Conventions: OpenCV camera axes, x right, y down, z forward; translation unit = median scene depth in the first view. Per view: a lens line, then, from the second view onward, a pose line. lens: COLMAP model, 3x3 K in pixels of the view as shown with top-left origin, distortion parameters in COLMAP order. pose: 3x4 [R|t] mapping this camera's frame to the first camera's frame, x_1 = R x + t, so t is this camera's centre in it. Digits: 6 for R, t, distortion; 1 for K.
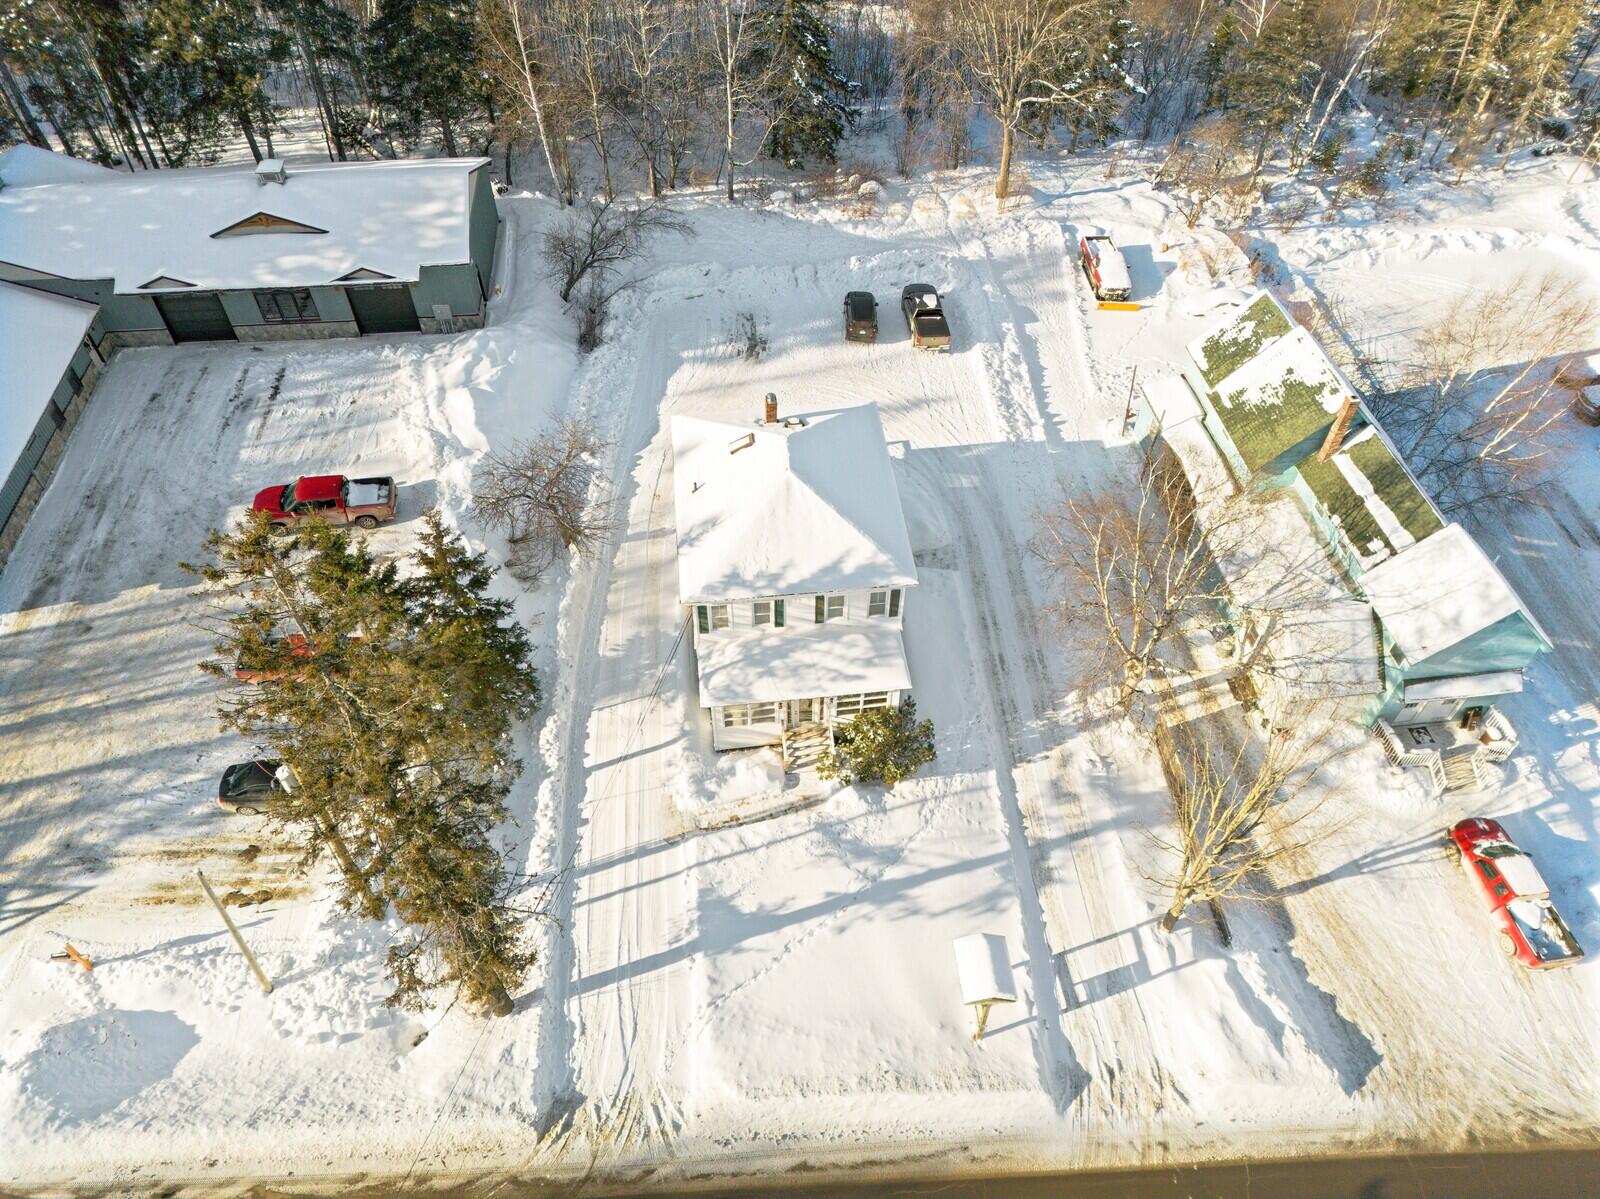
lens RADIAL K [[1091.2, 0, 800.0], [0, 1091.2, 599.5], [0, 0, 1]] dist [0.128778, -0.174190]
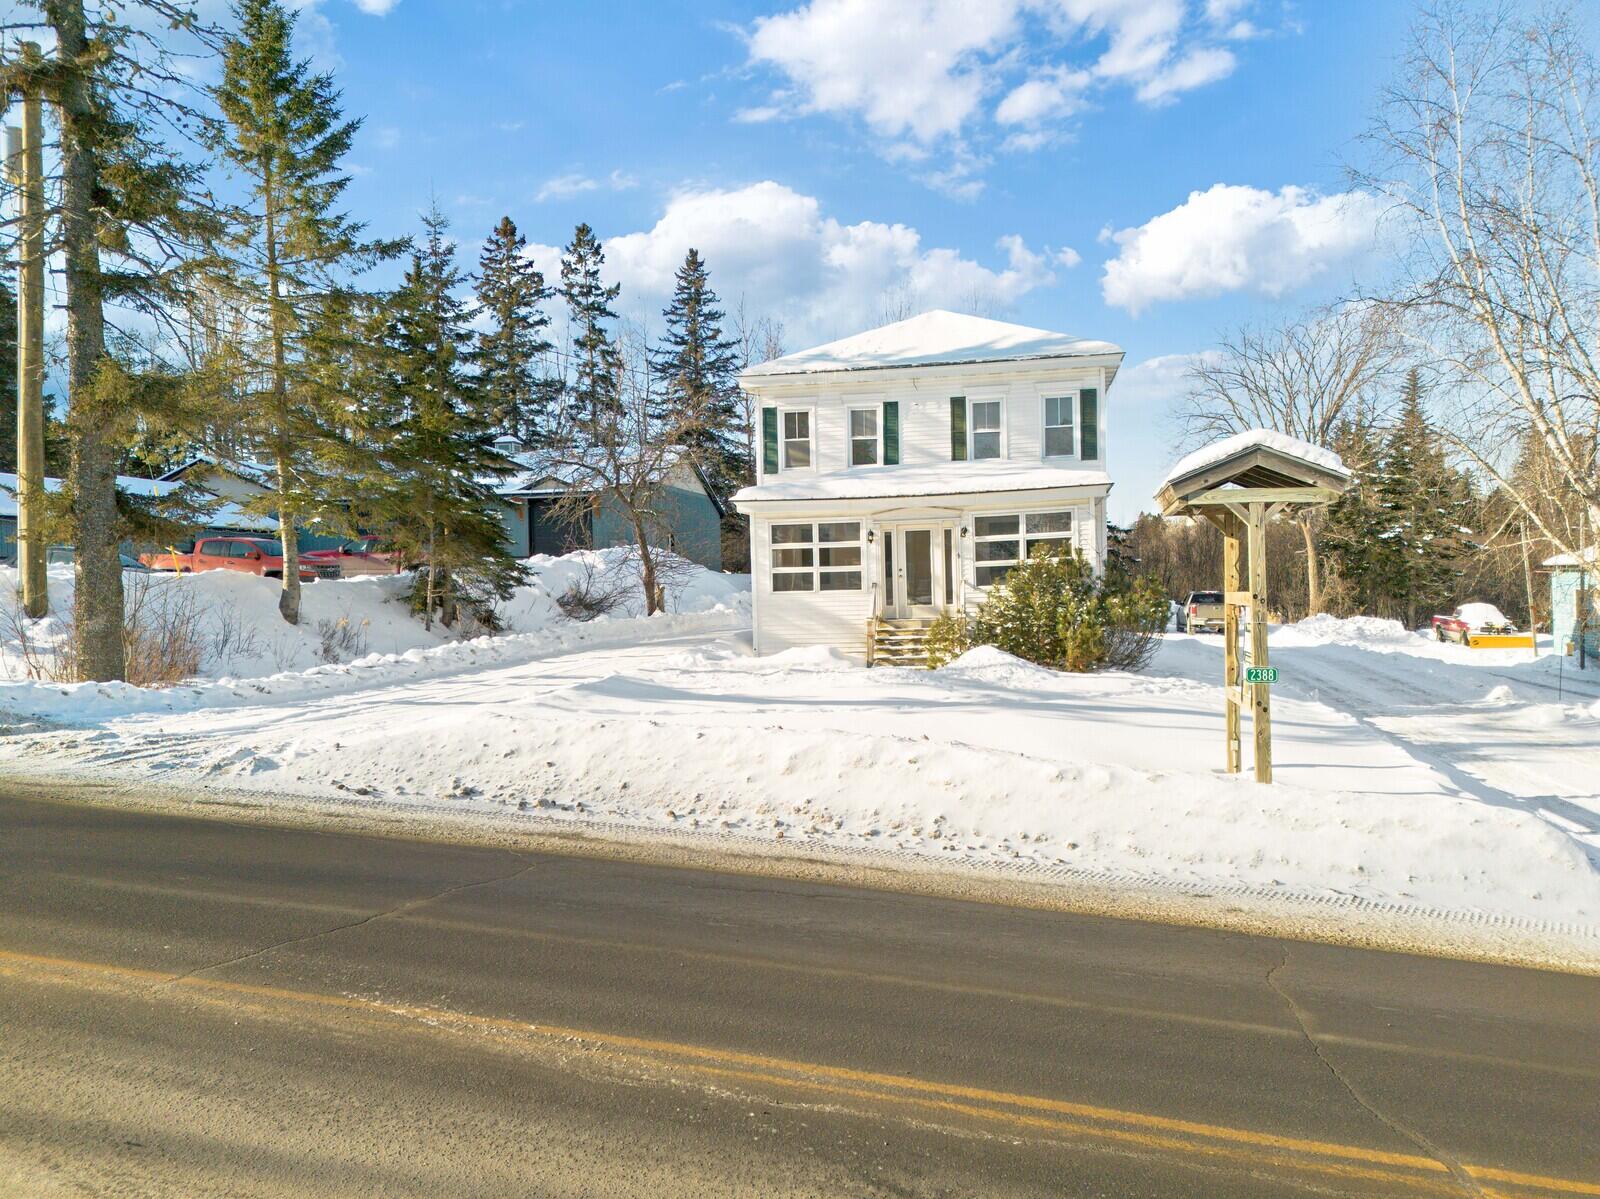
lens RADIAL K [[1131.4, 0, 800.0], [0, 1131.4, 599.5], [0, 0, 1]] dist [0.150439, -0.000249]
pose [[0.956742, -0.020554, -0.290212, 0.113455], [-0.197507, 0.686547, -0.699746, 0.523563], [0.213627, 0.726795, 0.652788, 0.625789]]
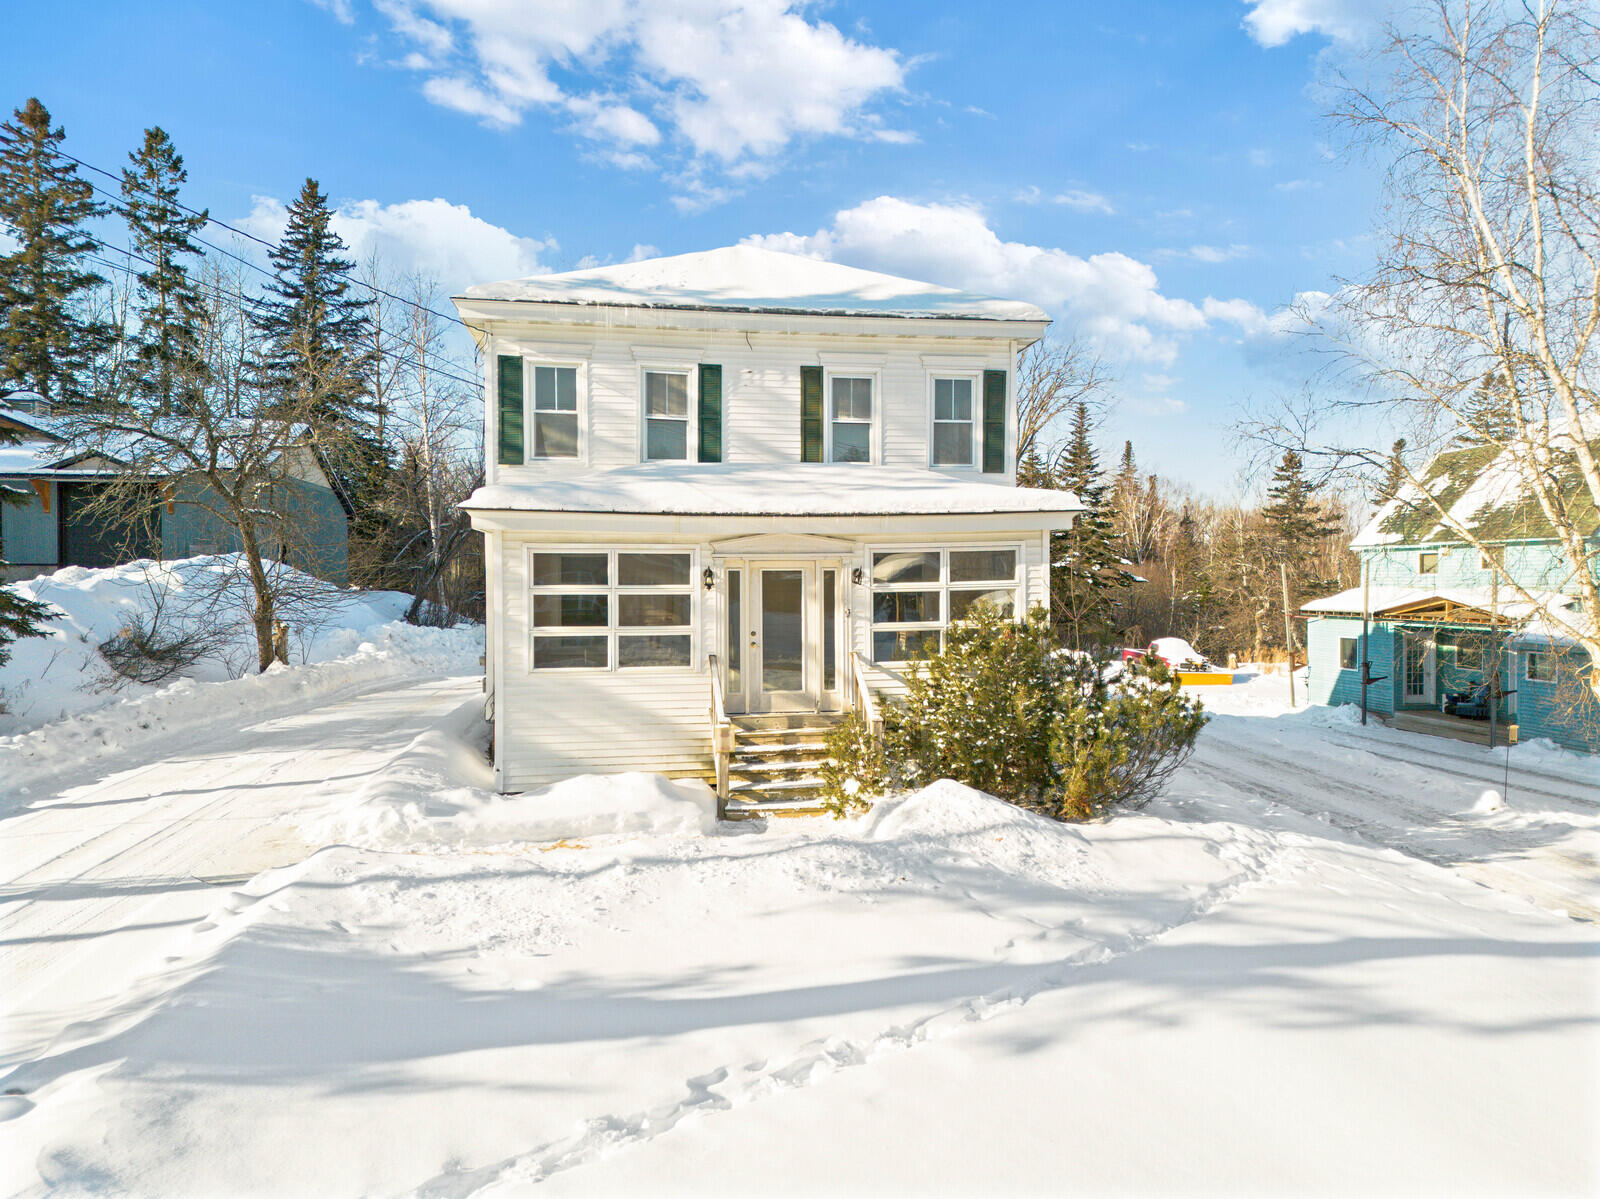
lens RADIAL K [[1110.0, 0, 800.0], [0, 1110.0, 599.5], [0, 0, 1]] dist [0.090342, -0.089948]
pose [[0.999002, -0.004245, 0.044452, -0.004502], [0.035402, 0.682012, -0.730484, 0.346383], [-0.027216, 0.731329, 0.681481, 0.757709]]
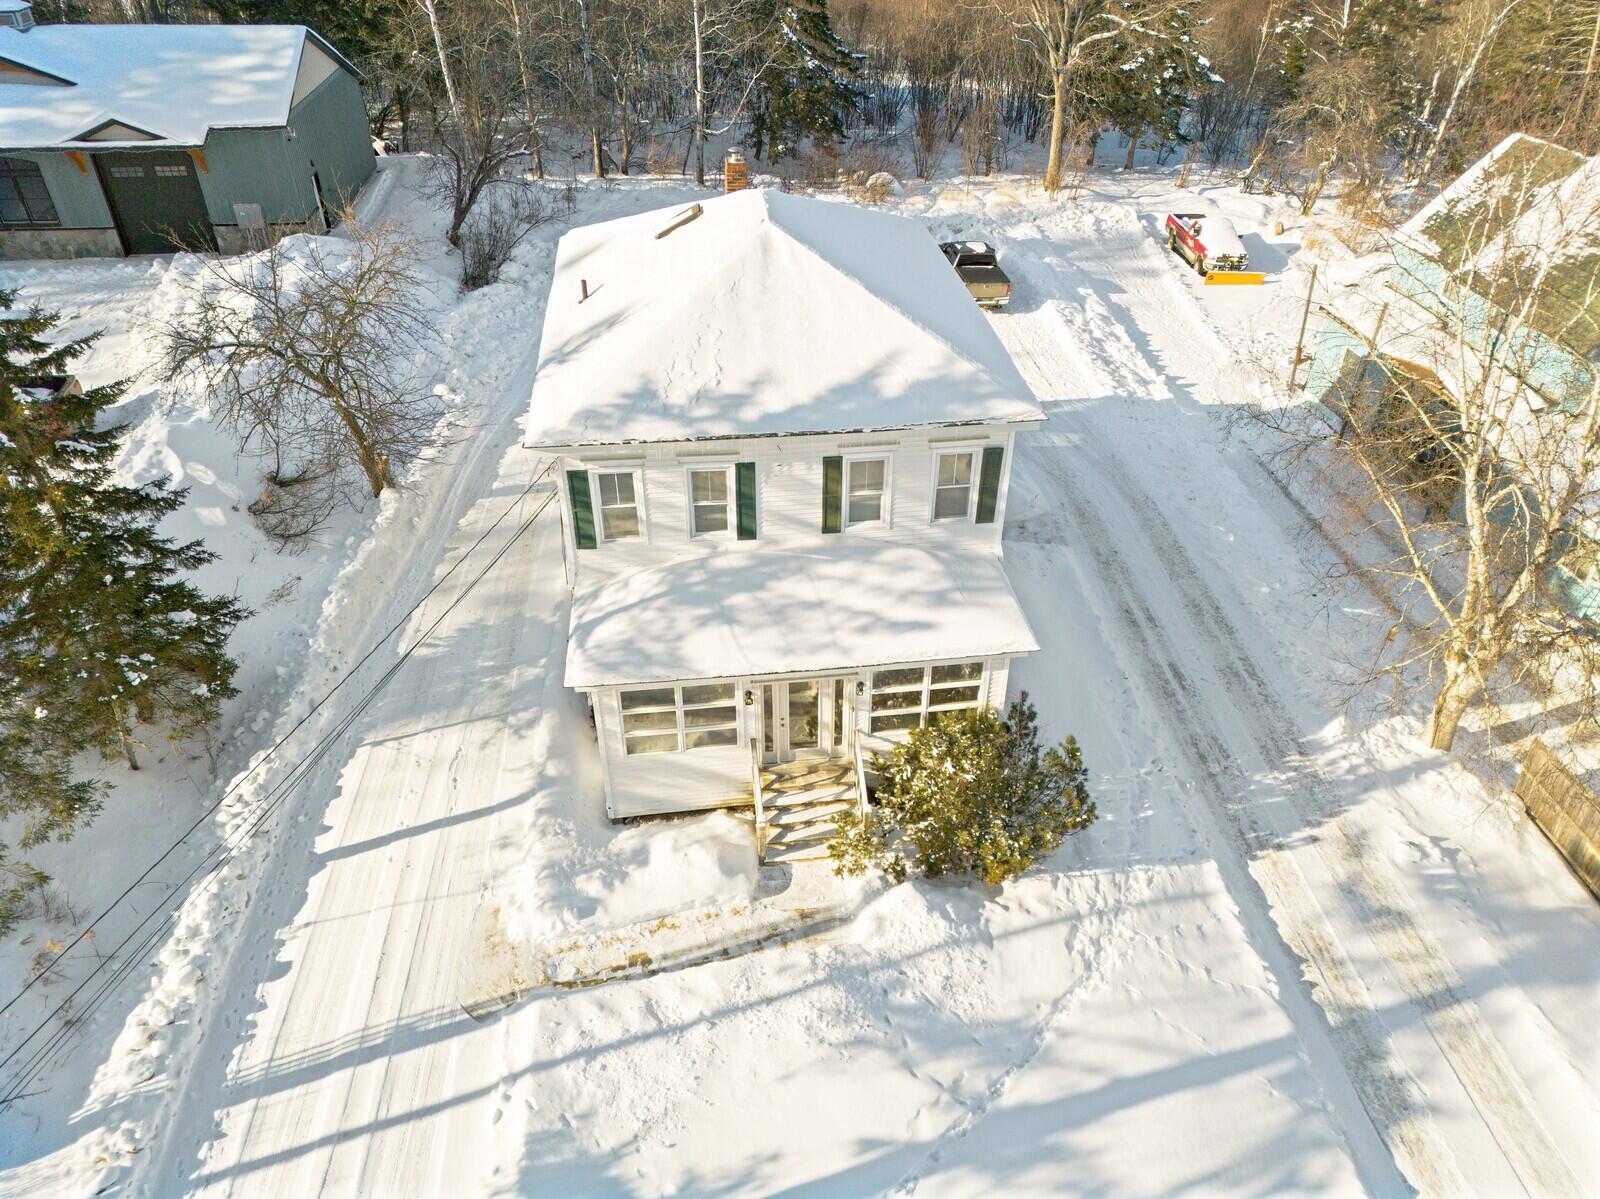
lens RADIAL K [[1110.0, 0, 800.0], [0, 1110.0, 599.5], [0, 0, 1]] dist [0.090342, -0.089948]
pose [[0.999973, -0.005525, 0.004797, 0.001667], [0.006455, 0.974829, -0.222860, 0.157556], [-0.003445, 0.222885, 0.974839, 0.531821]]
